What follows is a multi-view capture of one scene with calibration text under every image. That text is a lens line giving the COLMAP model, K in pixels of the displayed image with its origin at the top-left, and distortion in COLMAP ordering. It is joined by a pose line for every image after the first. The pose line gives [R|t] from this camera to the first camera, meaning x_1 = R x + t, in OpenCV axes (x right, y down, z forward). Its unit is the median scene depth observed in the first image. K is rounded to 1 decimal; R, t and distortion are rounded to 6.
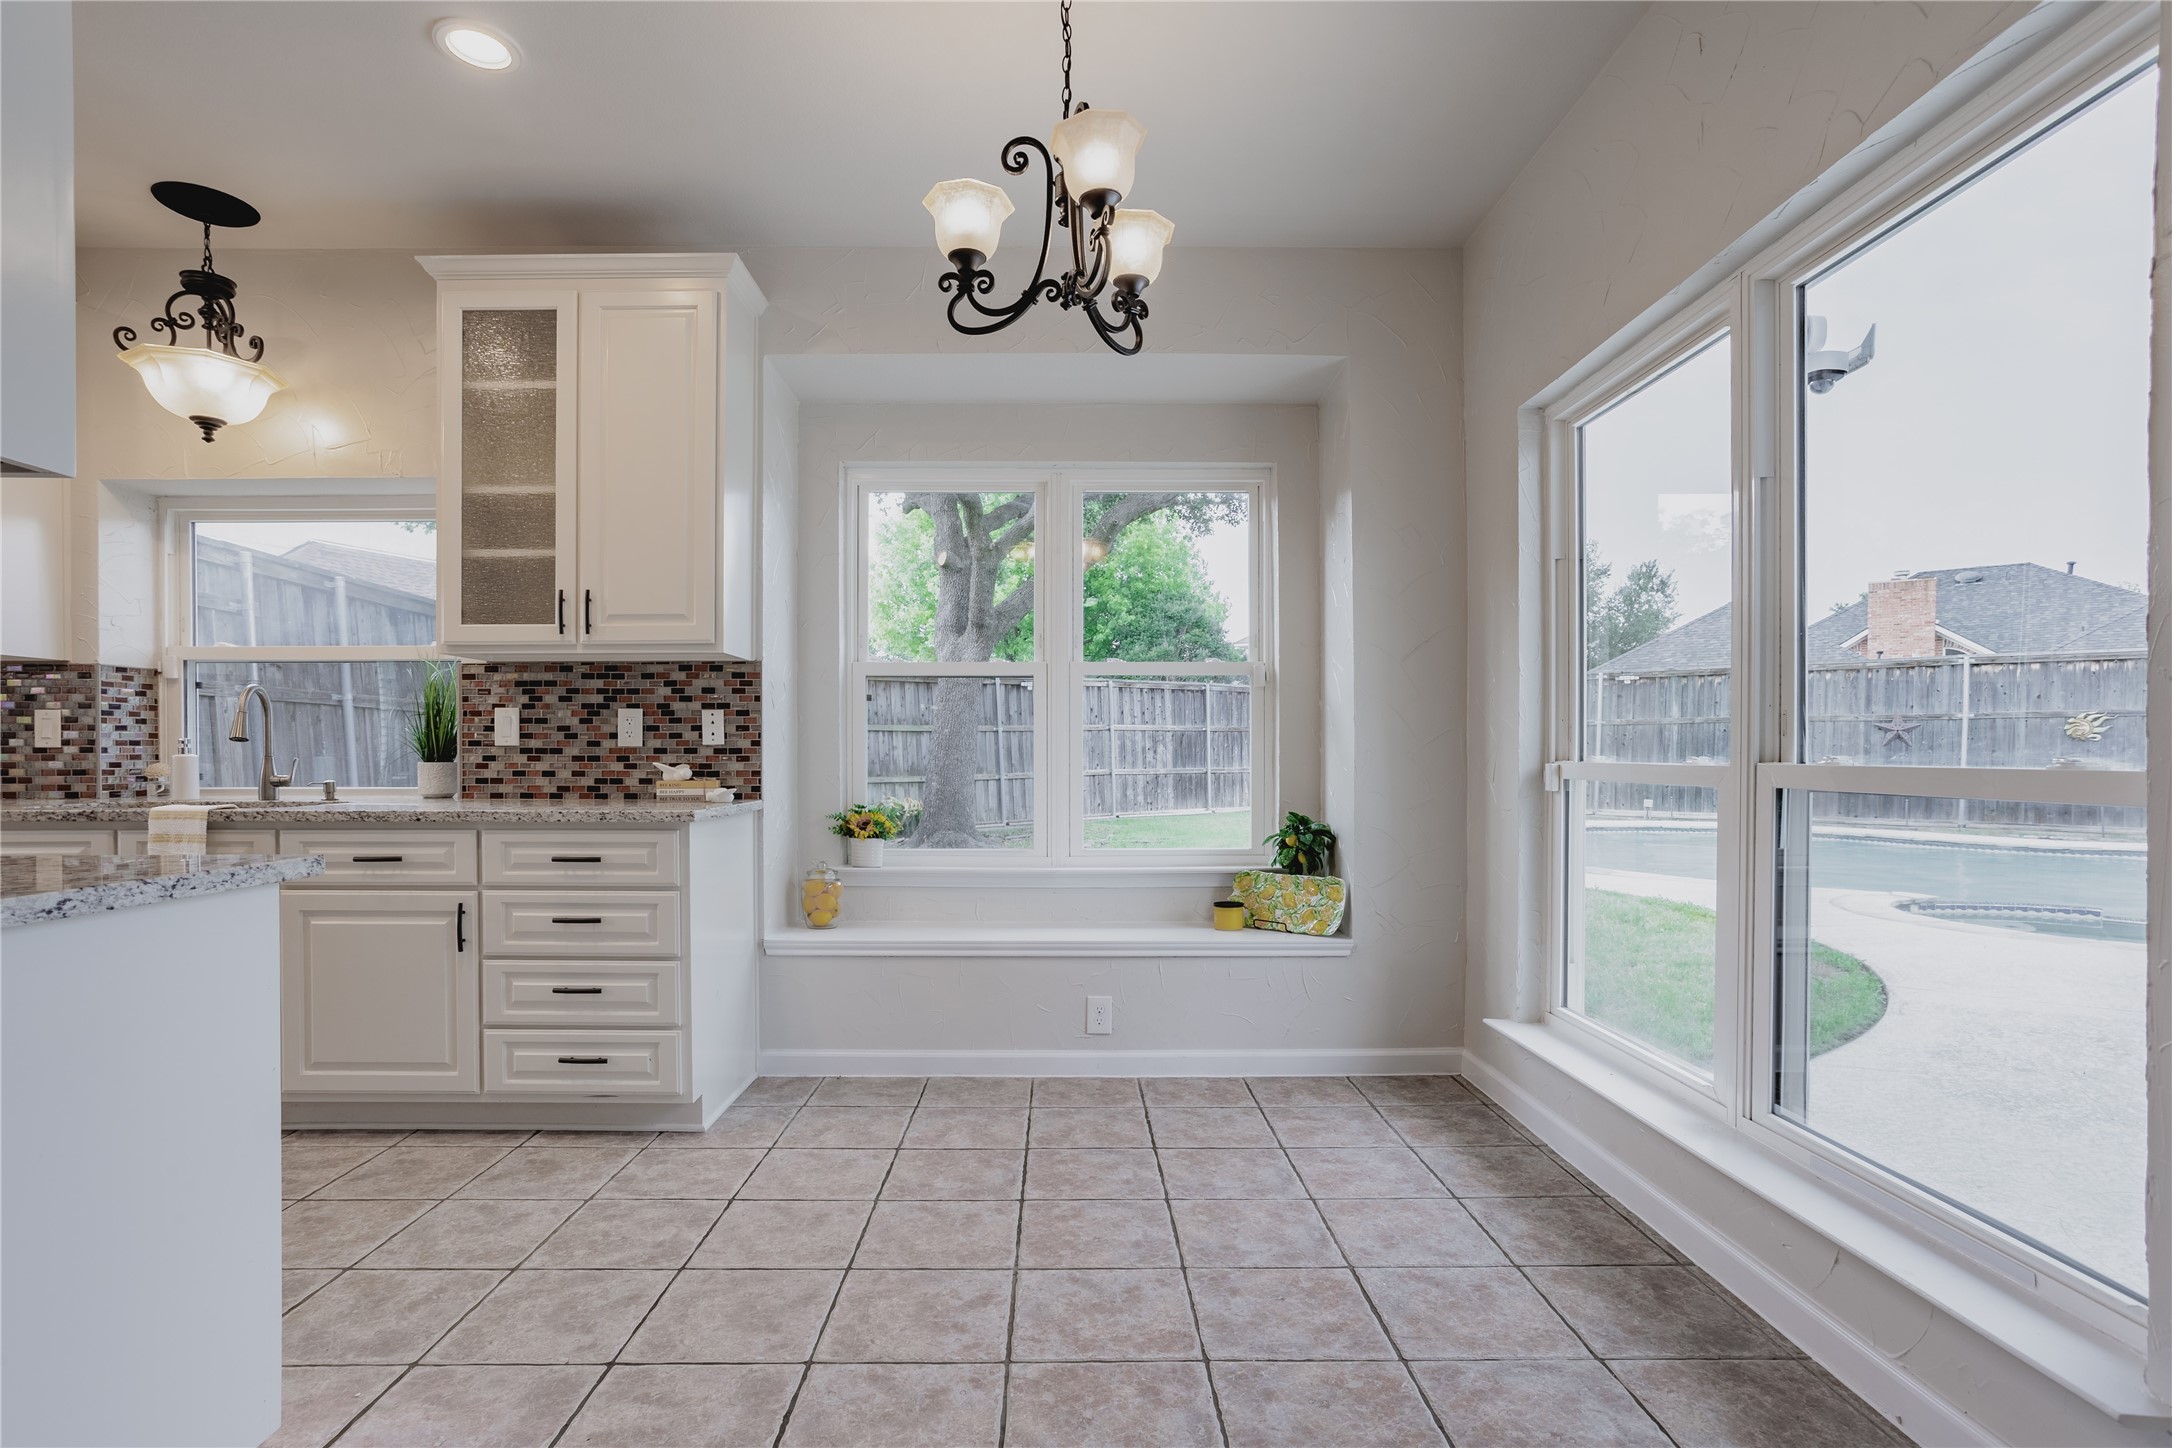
lens RADIAL K [[1075.8, 0, 1081.5], [0, 1075.8, 761.9], [0, 0, 1]] dist [-0.050969, 0.036436]
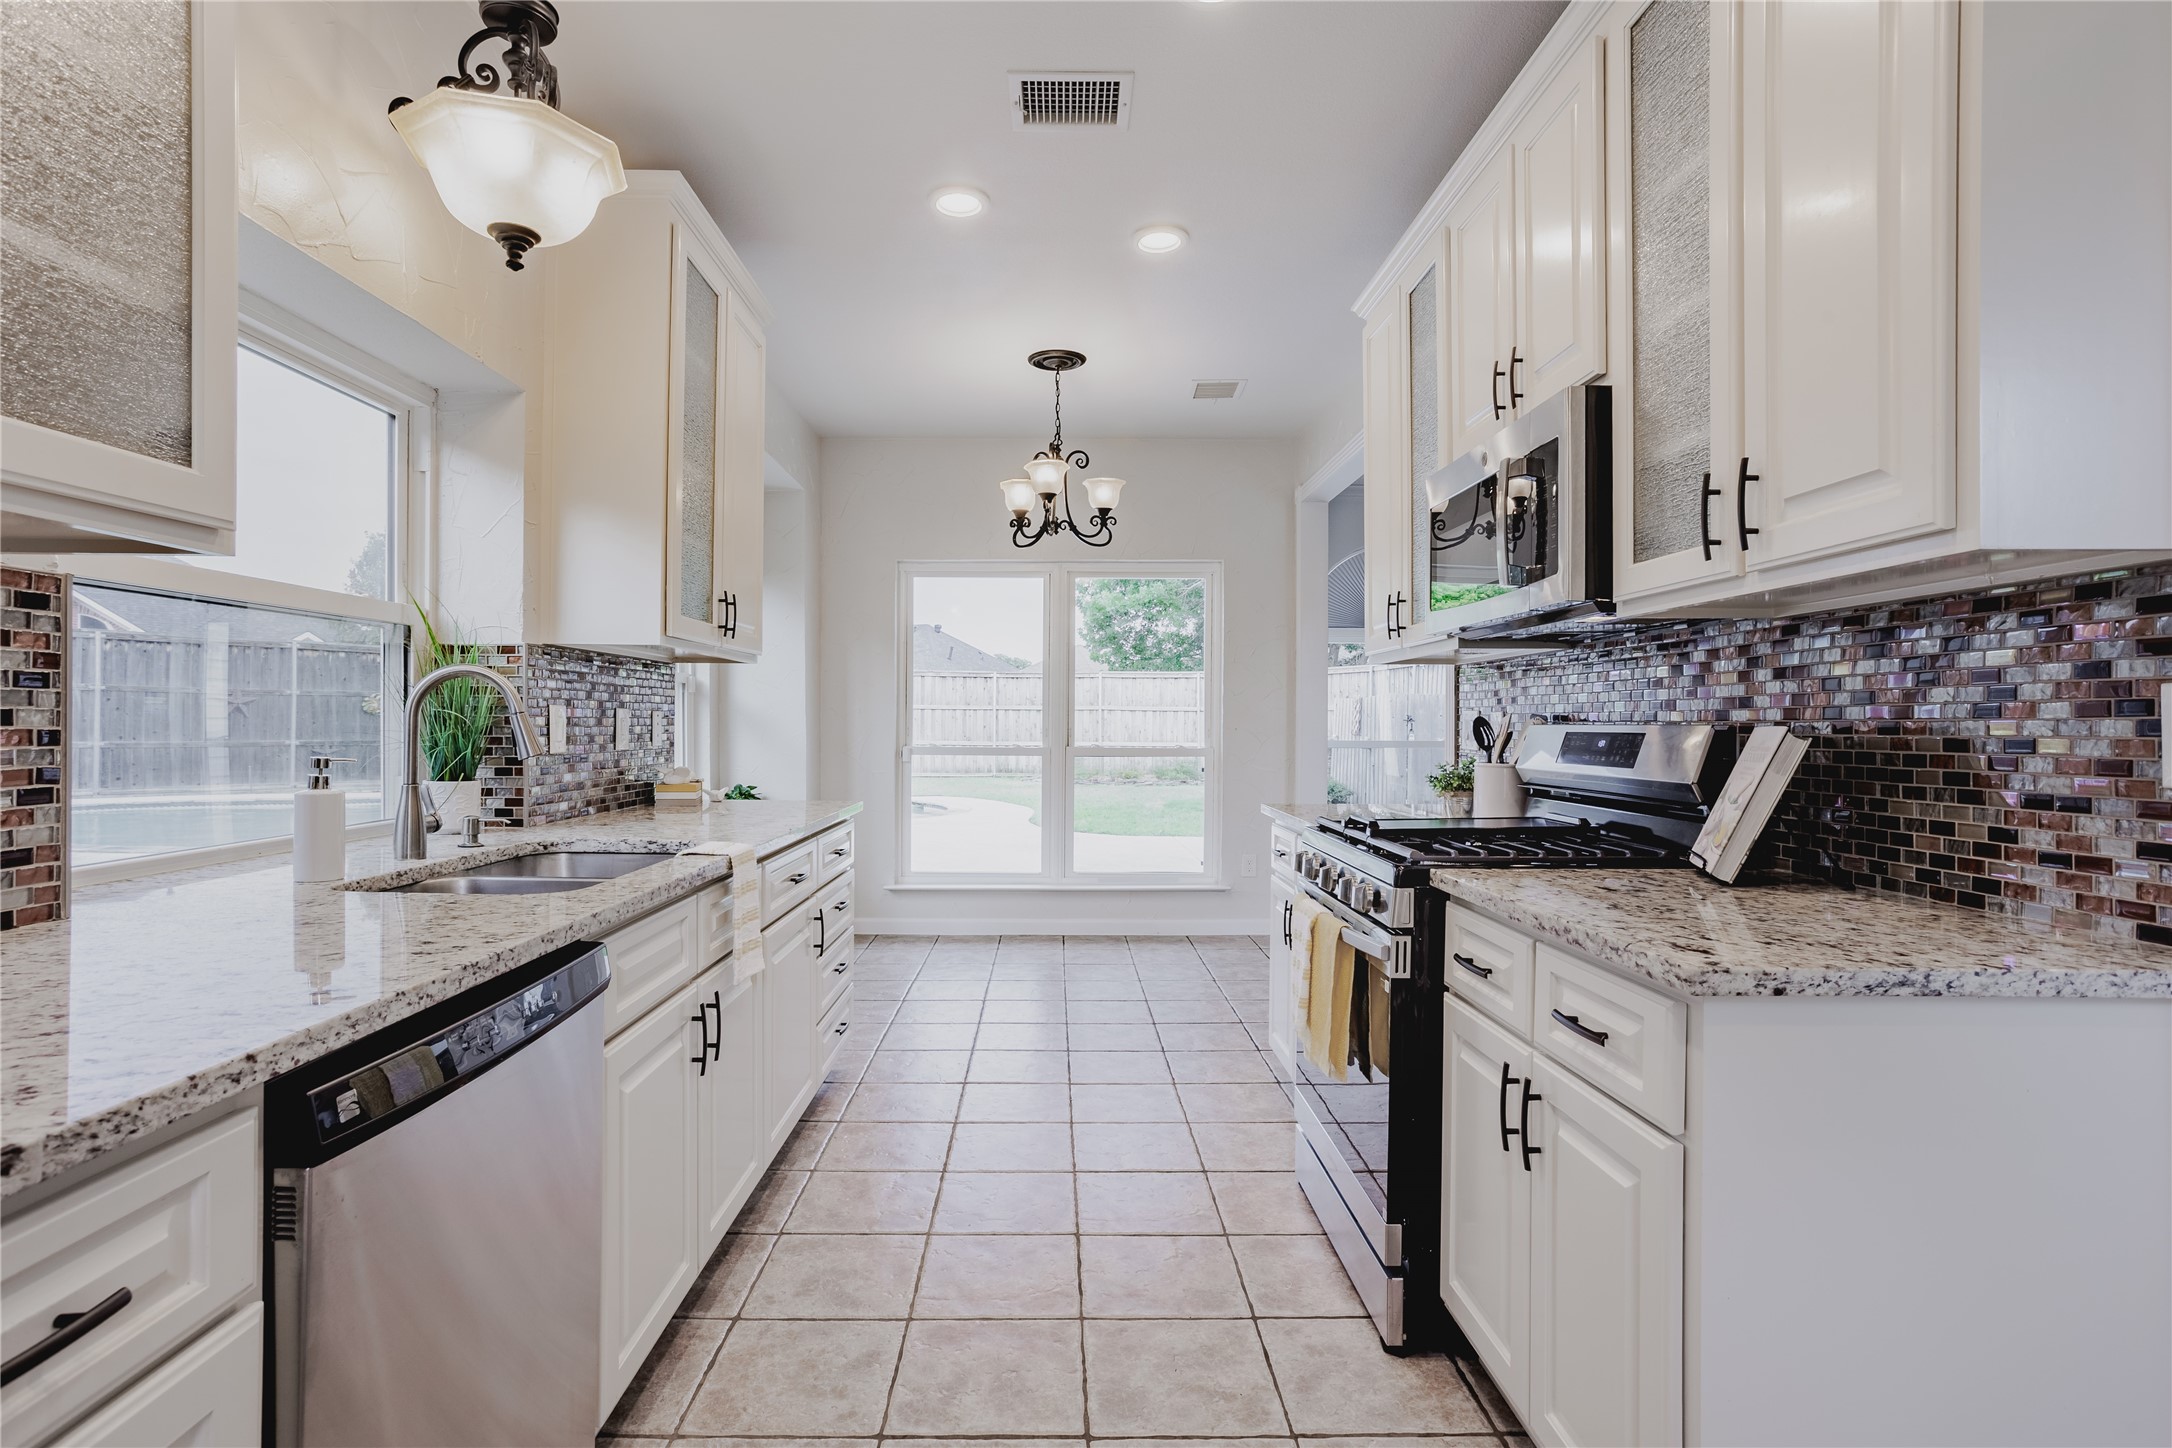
lens RADIAL K [[1051.7, 0, 1073.1], [0, 1051.7, 718.1], [0, 0, 1]] dist [-0.046395, 0.000315]
pose [[-0.013200, 0.004266, 0.999904, -1.301247], [0.002088, 0.999989, -0.004239, -0.036949], [-0.999911, 0.002032, -0.013209, 0.628968]]
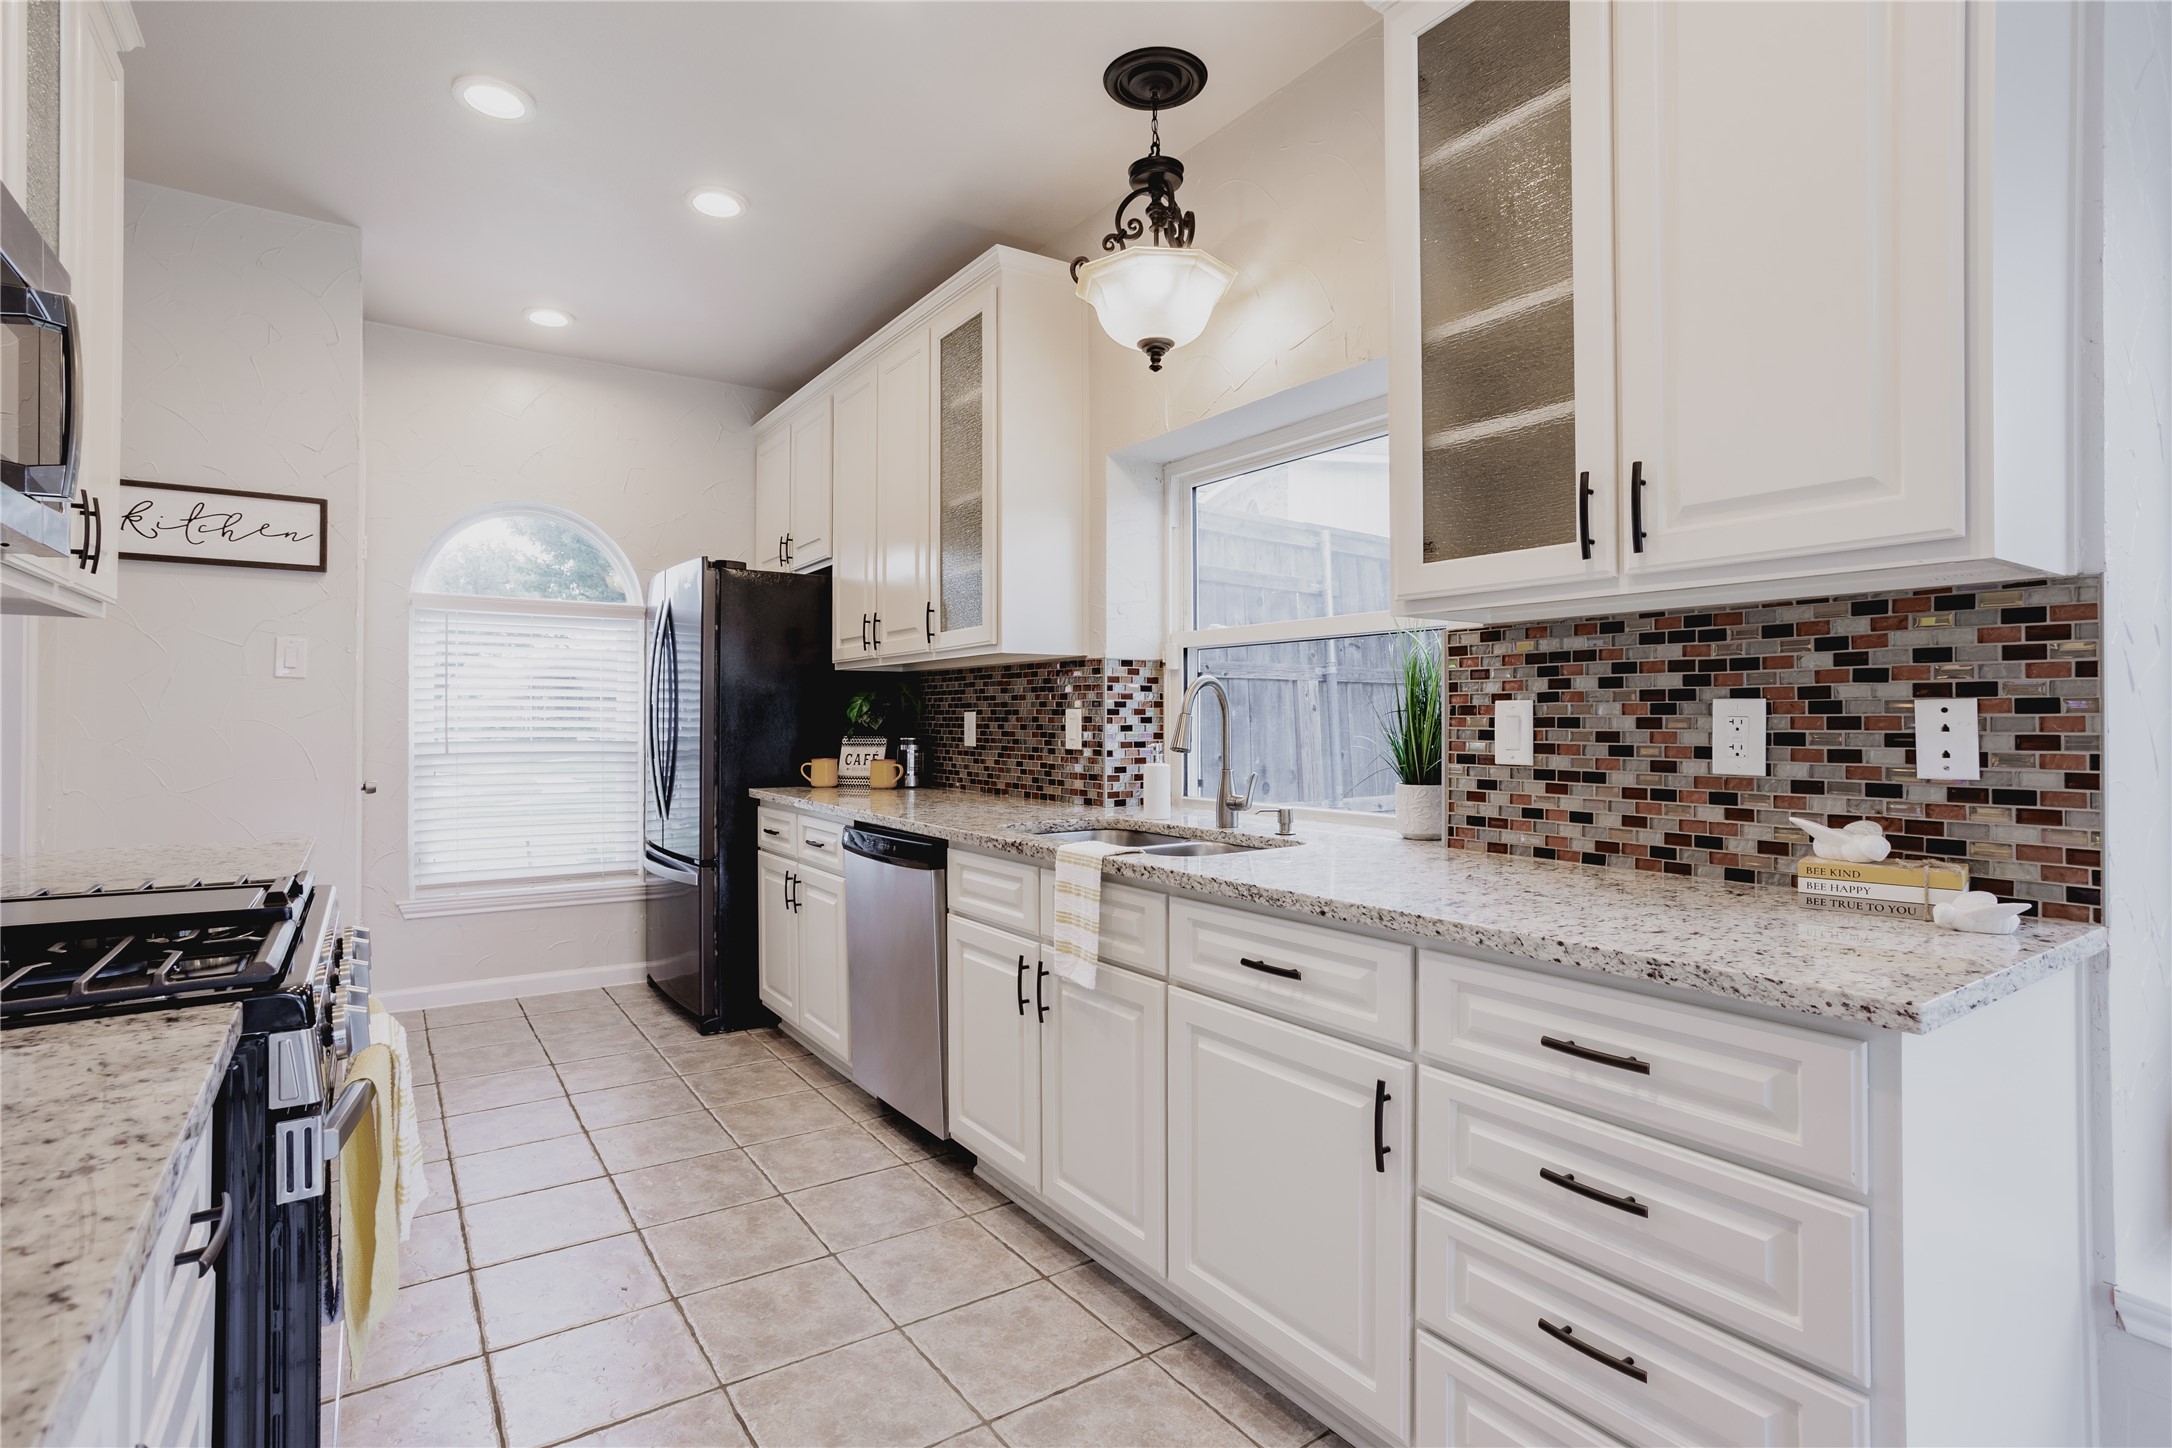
lens RADIAL K [[1066.6, 0, 1063.7], [0, 1066.6, 710.0], [0, 0, 1]] dist [-0.057461, 0.034796]
pose [[0.548071, -0.006545, -0.836406, -0.187290], [-0.006682, 0.999903, -0.012203, -0.036675], [0.836405, 0.012277, 0.547975, 0.470042]]
